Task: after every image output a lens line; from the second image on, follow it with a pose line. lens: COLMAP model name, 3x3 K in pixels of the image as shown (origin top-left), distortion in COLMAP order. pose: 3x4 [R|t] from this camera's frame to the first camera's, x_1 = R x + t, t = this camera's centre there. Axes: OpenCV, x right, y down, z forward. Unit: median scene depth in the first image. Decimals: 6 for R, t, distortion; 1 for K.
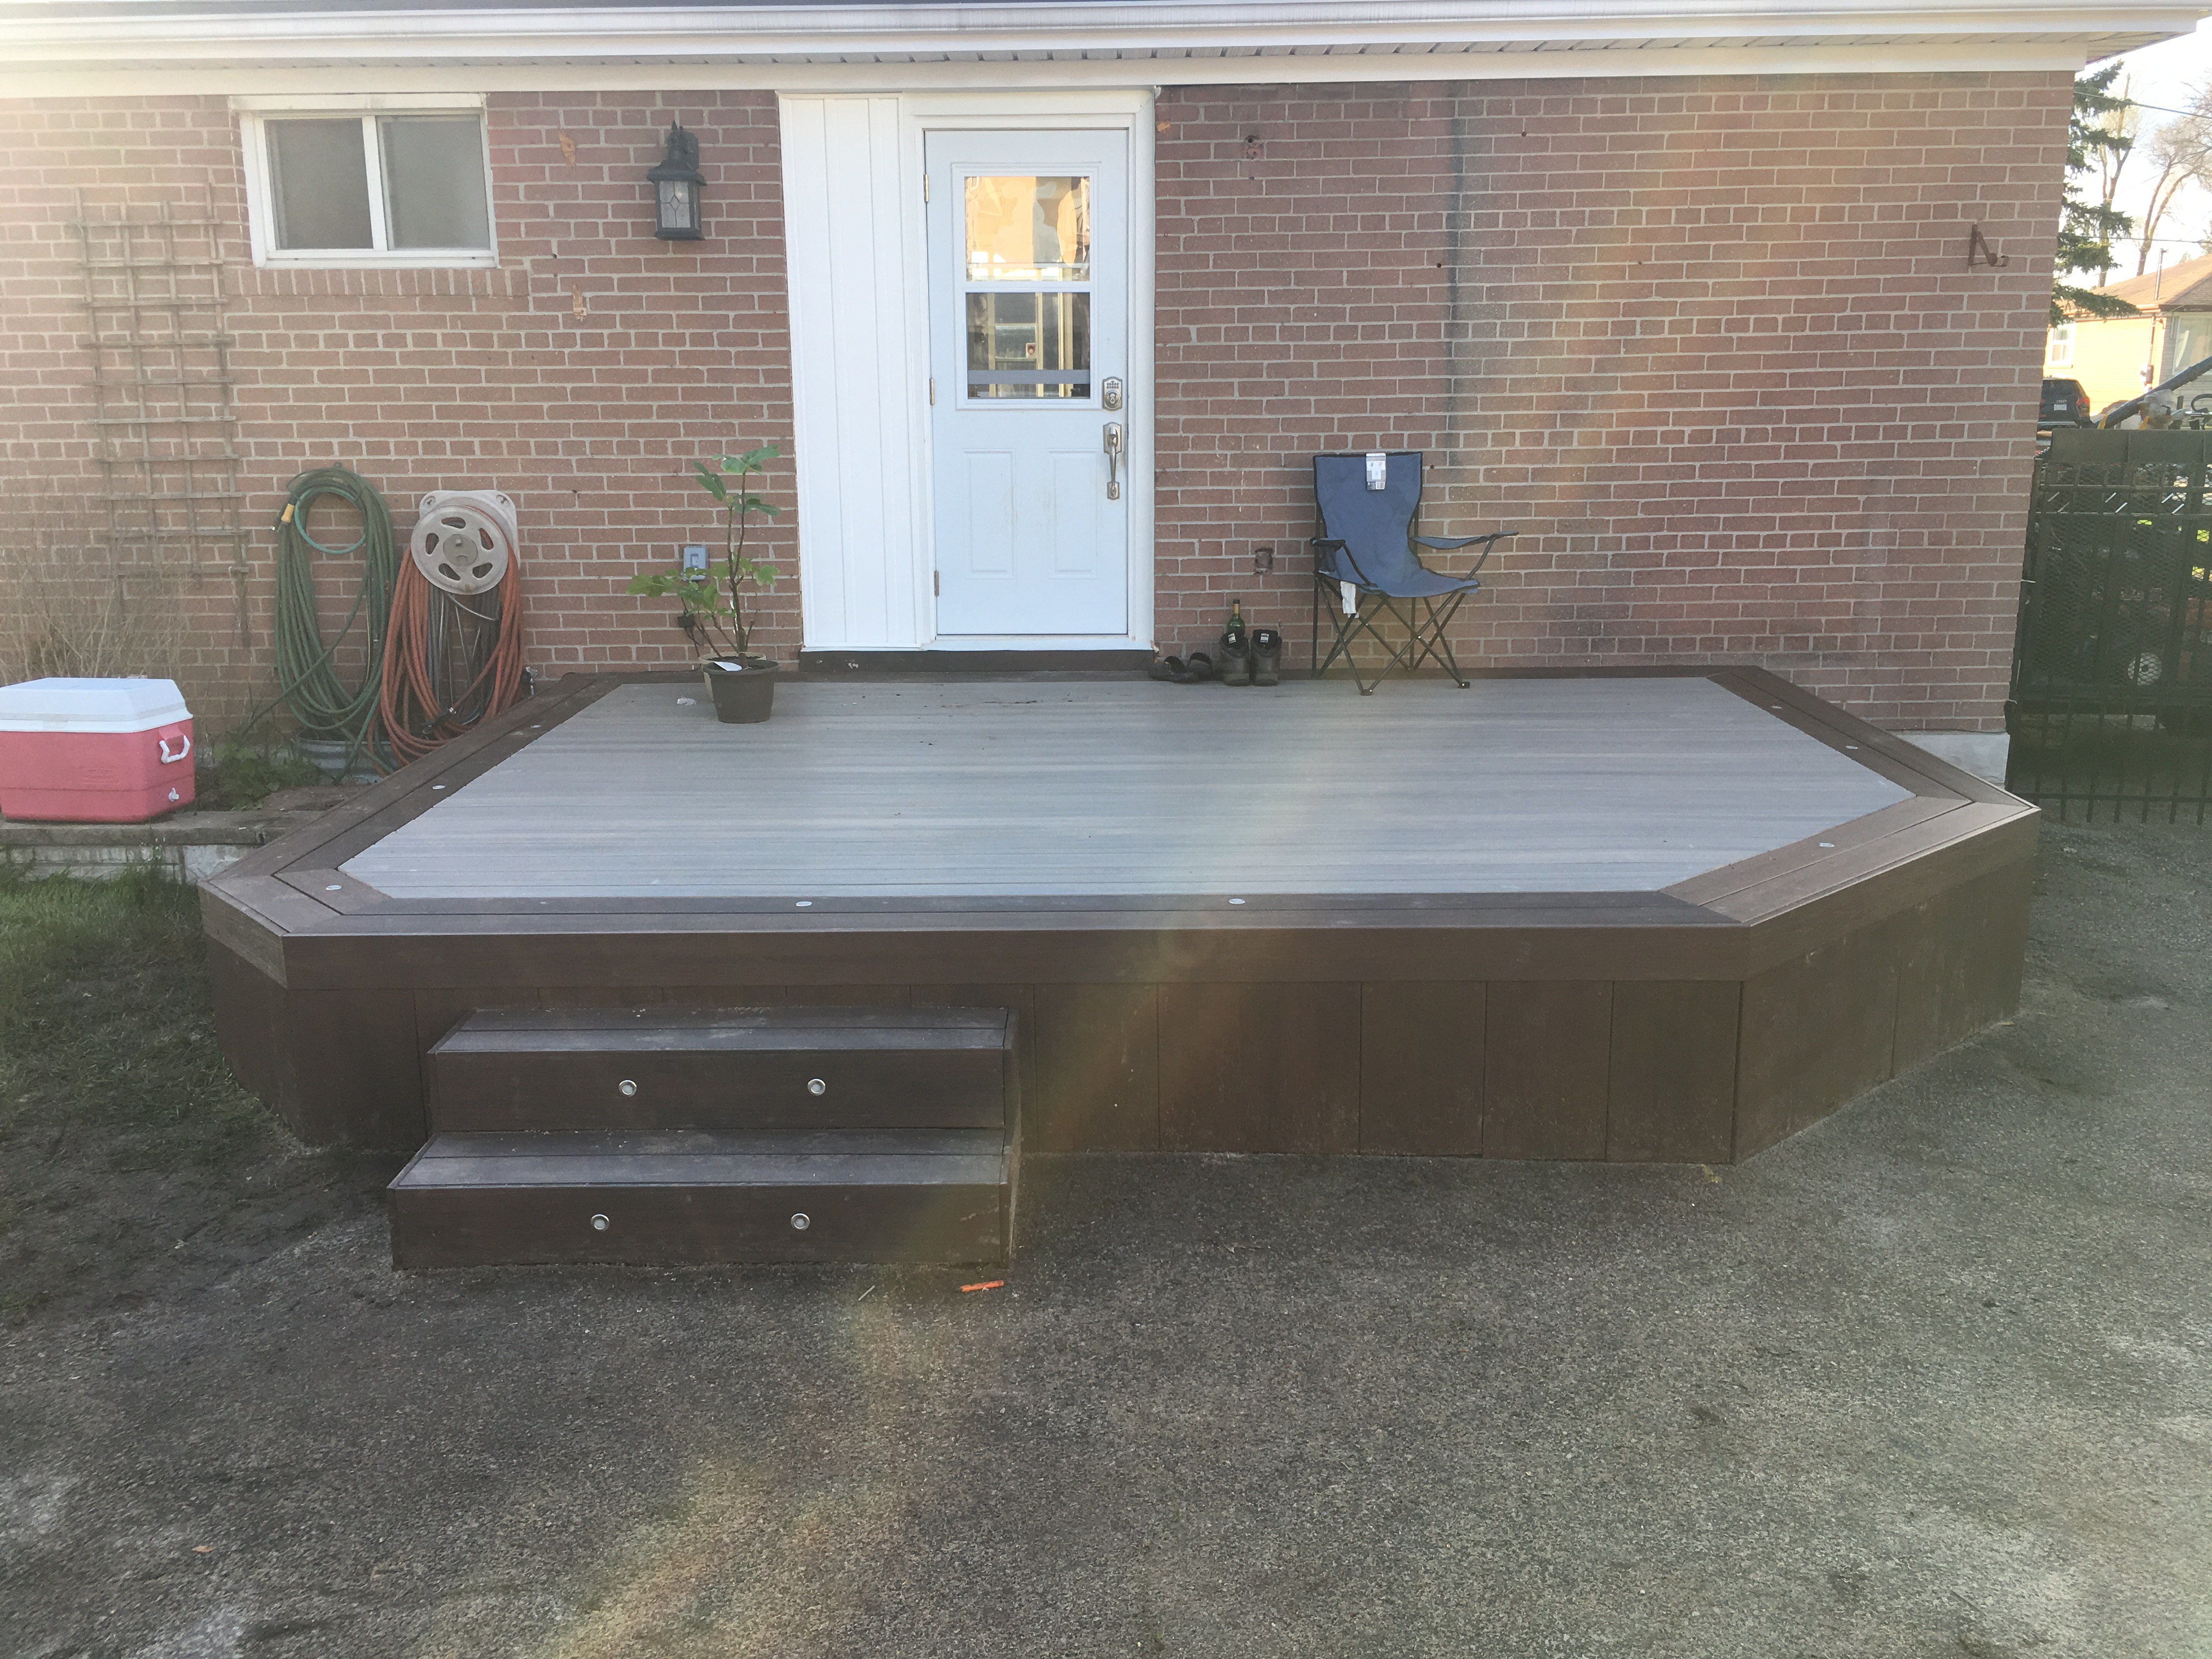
lens RADIAL K [[1877.3, 0, 1103.1], [0, 1877.3, 840.9], [0, 0, 1]] dist [0.067677, -0.079965]
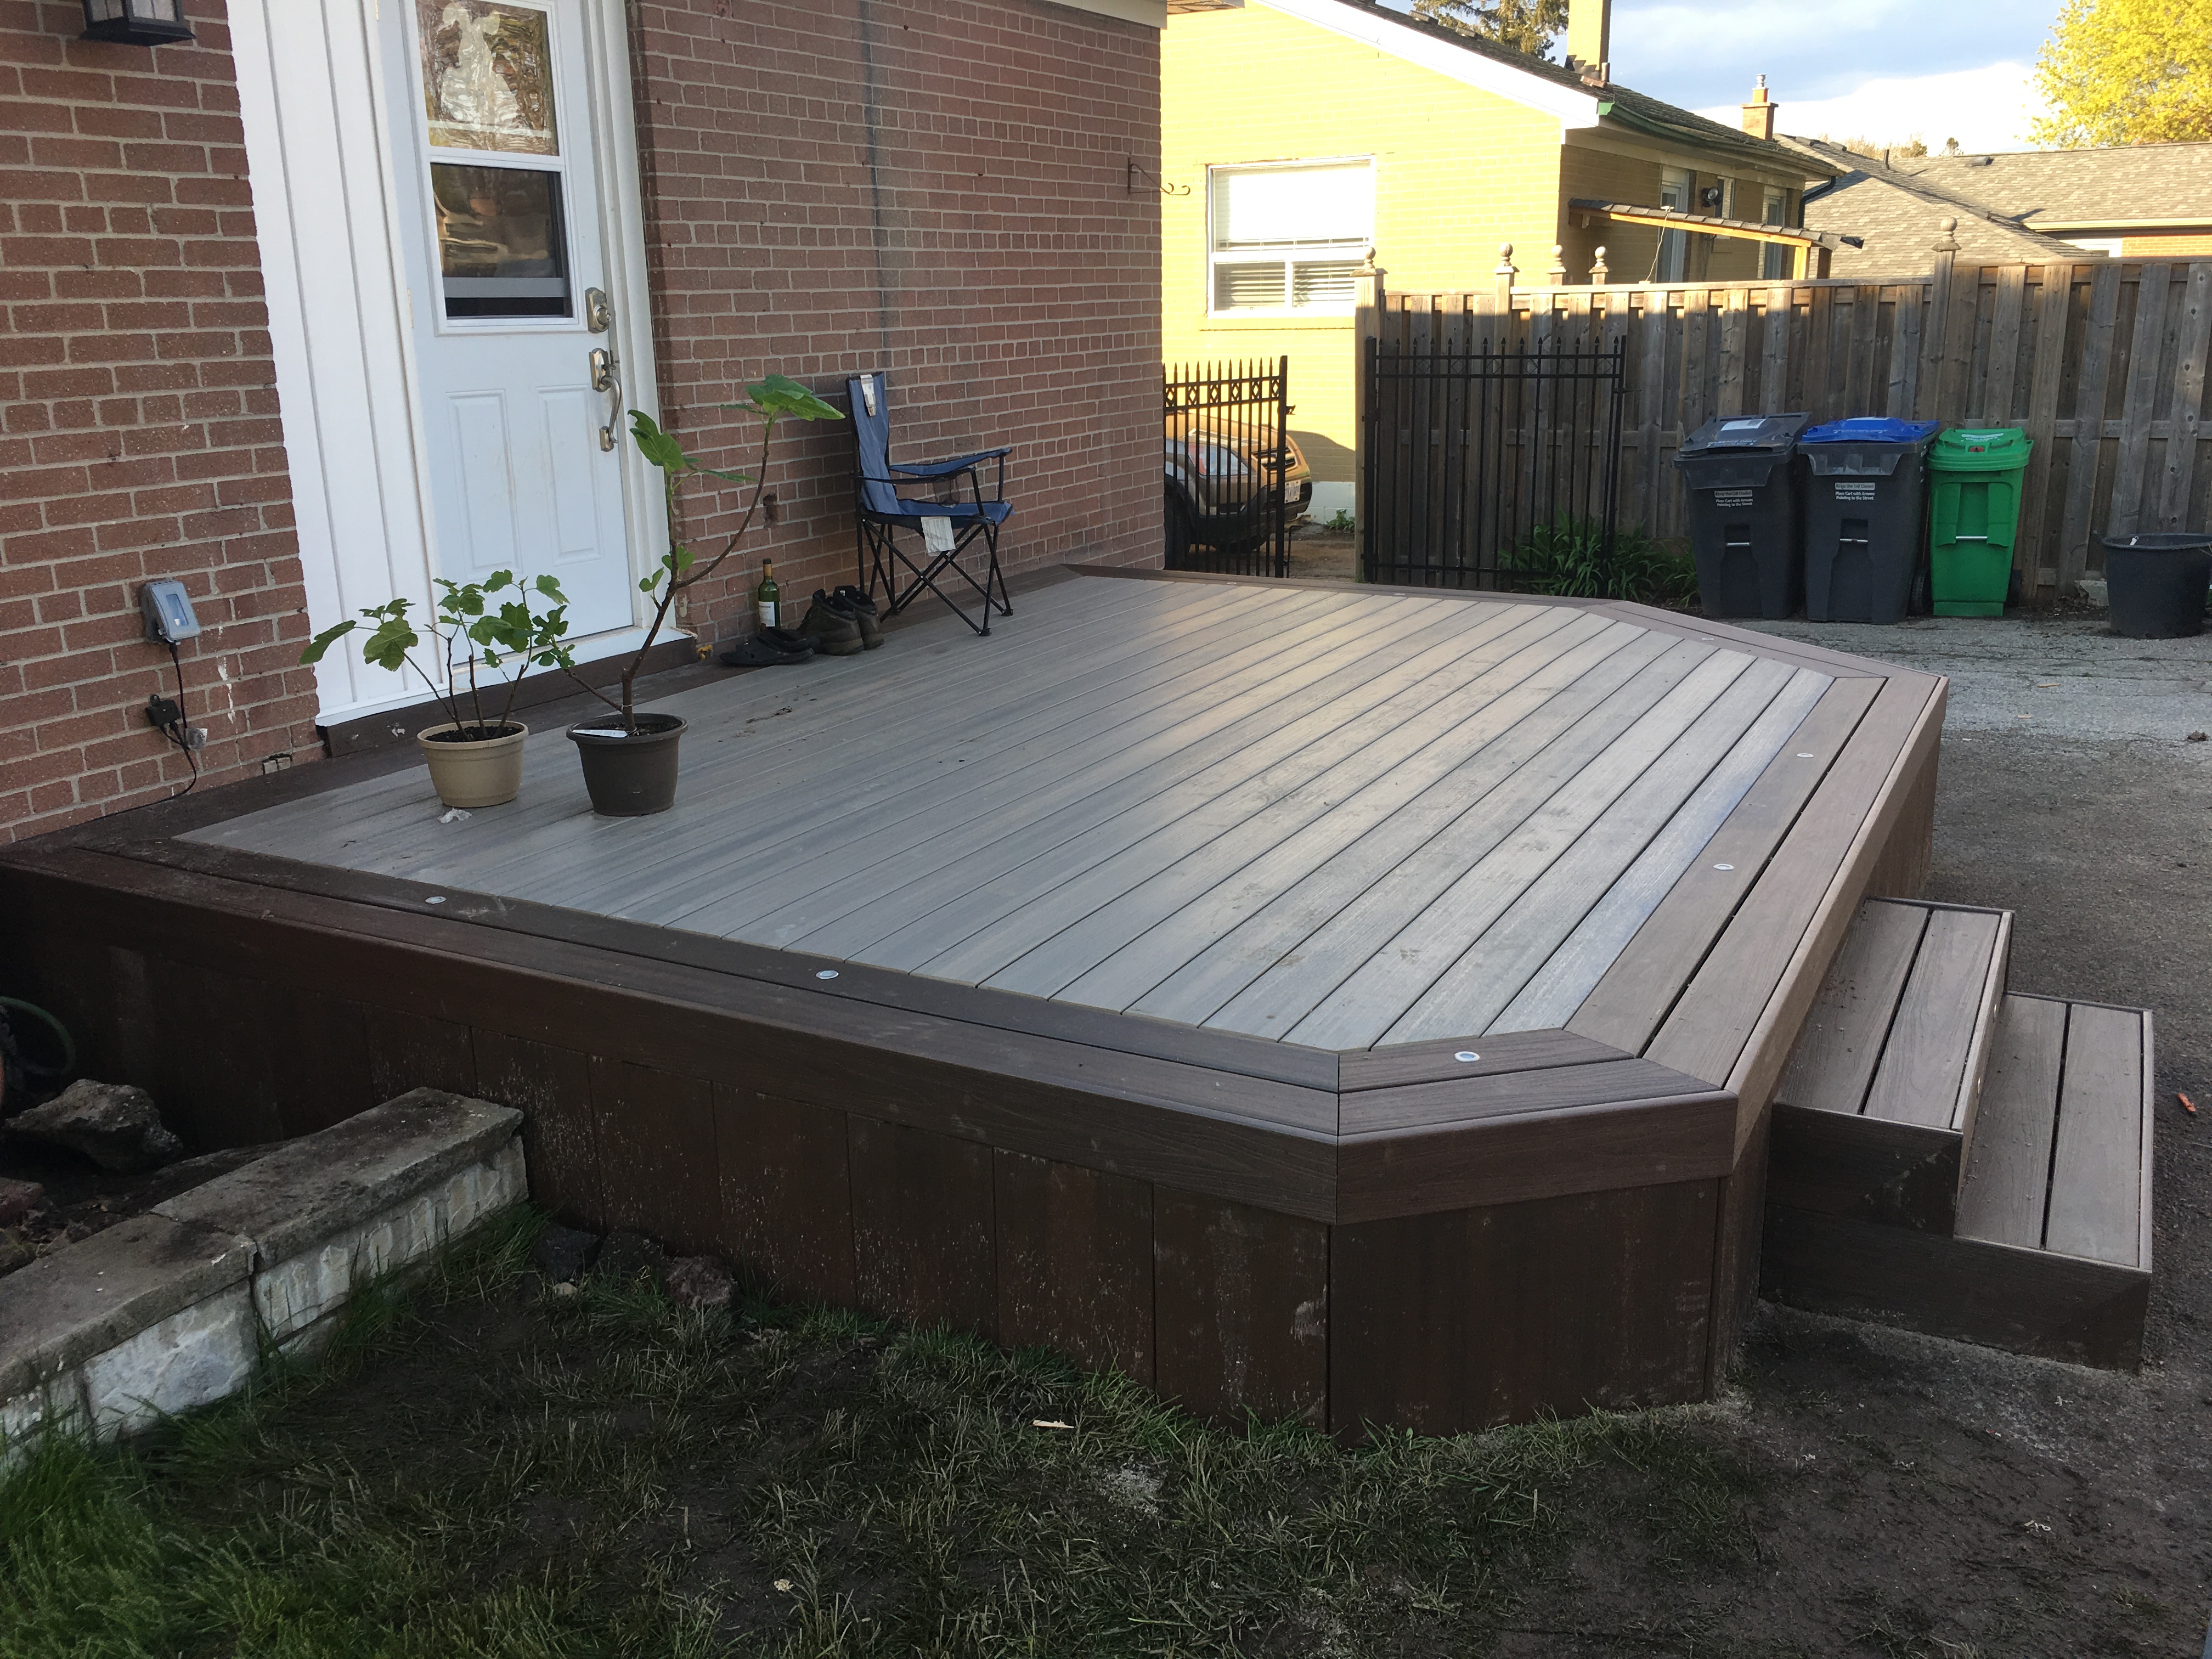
lens RADIAL K [[1877.3, 0, 1110.8], [0, 1877.3, 819.0], [0, 0, 1]] dist [0.067677, -0.079965]
pose [[0.463916, -0.240281, 0.852670, -0.604469], [0.232950, 0.961728, 0.144271, -0.104674], [-0.854702, 0.131699, 0.502134, 0.478729]]
